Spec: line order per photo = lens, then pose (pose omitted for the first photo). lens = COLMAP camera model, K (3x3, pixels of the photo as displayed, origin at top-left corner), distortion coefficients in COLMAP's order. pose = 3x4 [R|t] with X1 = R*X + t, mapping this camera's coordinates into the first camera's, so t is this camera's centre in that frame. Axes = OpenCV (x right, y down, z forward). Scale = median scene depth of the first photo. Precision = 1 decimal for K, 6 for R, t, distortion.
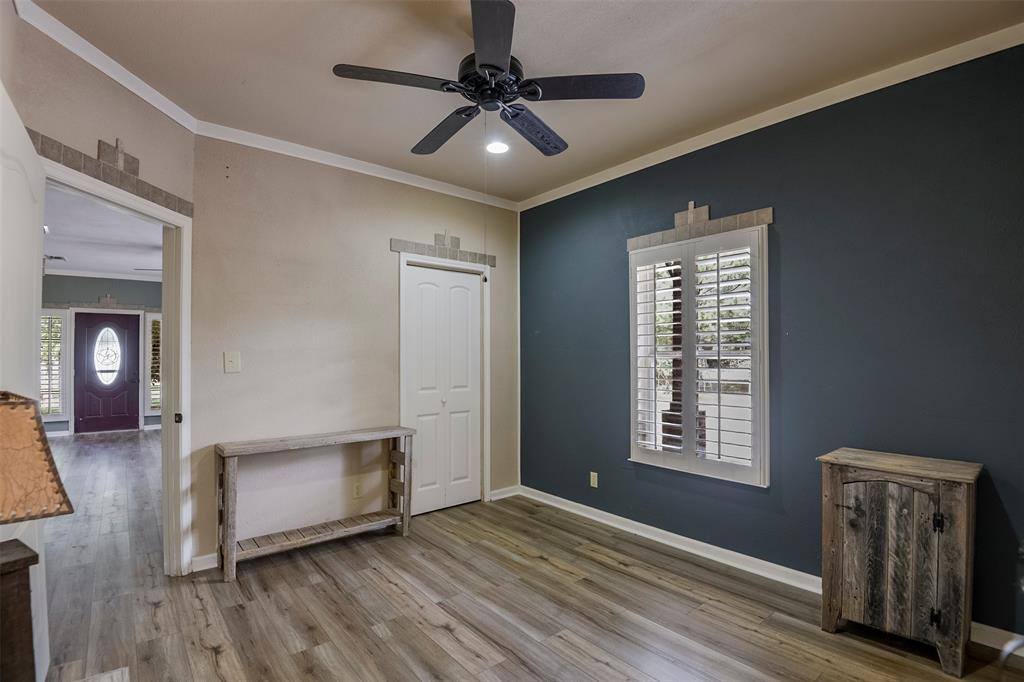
lens RADIAL K [[475.5, 0, 506.0], [0, 475.5, 347.6], [0, 0, 1]] dist [-0.029214, -0.002137]
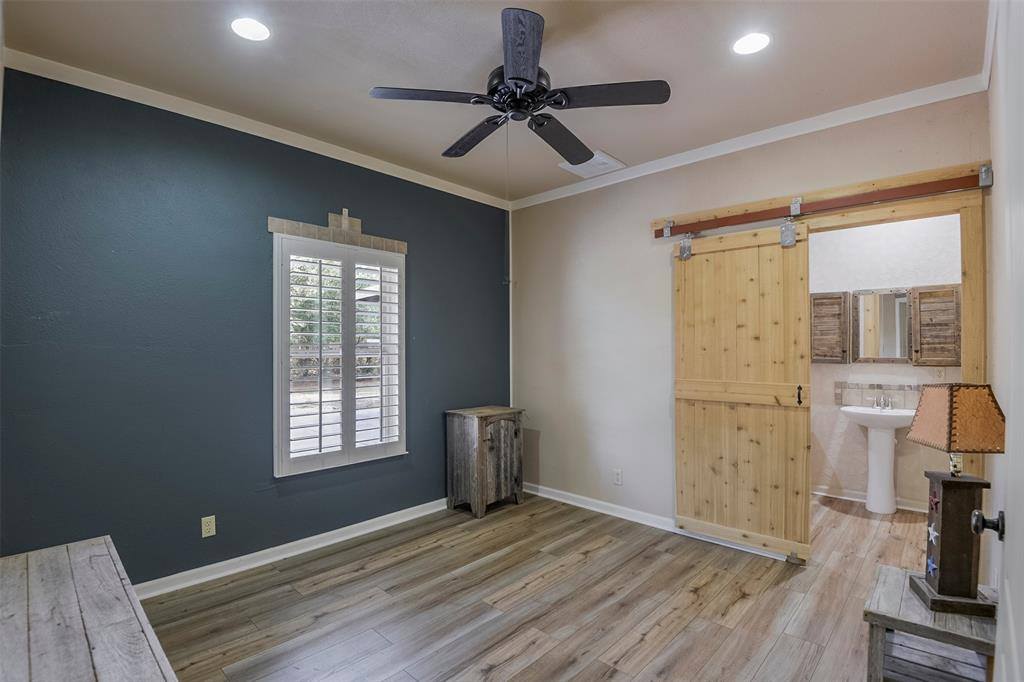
lens RADIAL K [[475.5, 0, 509.8], [0, 475.5, 344.1], [0, 0, 1]] dist [-0.029214, -0.002137]
pose [[-0.119005, 0.013579, 0.992801, -0.836104], [-0.012814, 0.999802, -0.015210, 0.006792], [-0.992811, -0.014532, -0.118807, 0.901019]]
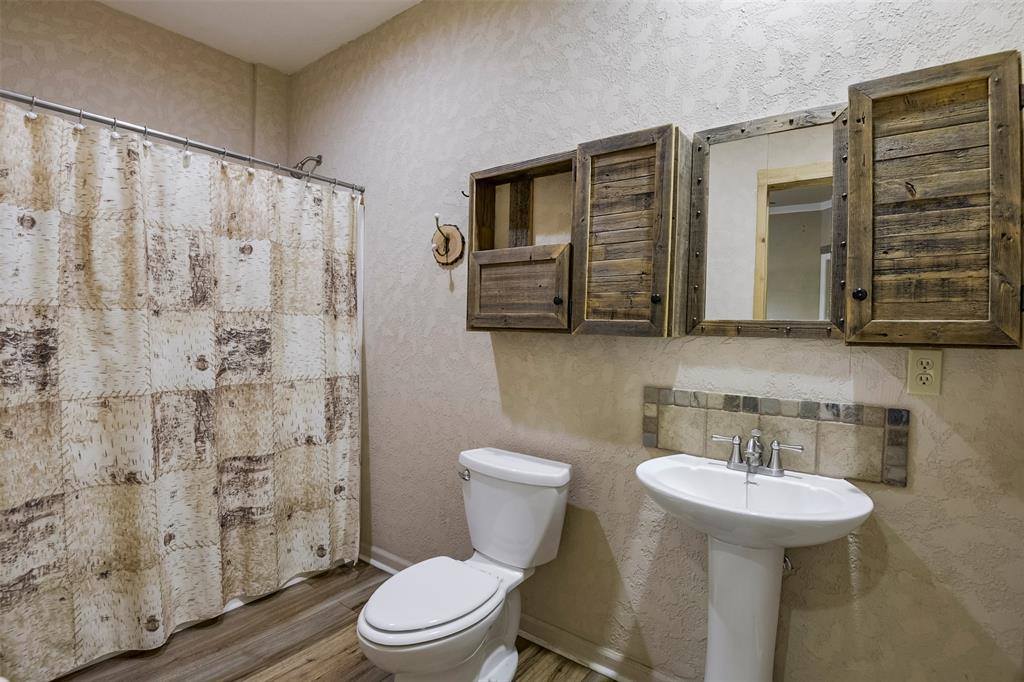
lens RADIAL K [[475.5, 0, 510.5], [0, 475.5, 341.1], [0, 0, 1]] dist [-0.029214, -0.002137]
pose [[-0.219173, -0.026676, 0.975321, -0.484824], [-0.026144, 0.999428, 0.021461, 0.016337], [-0.975336, -0.020796, -0.219745, 0.516642]]
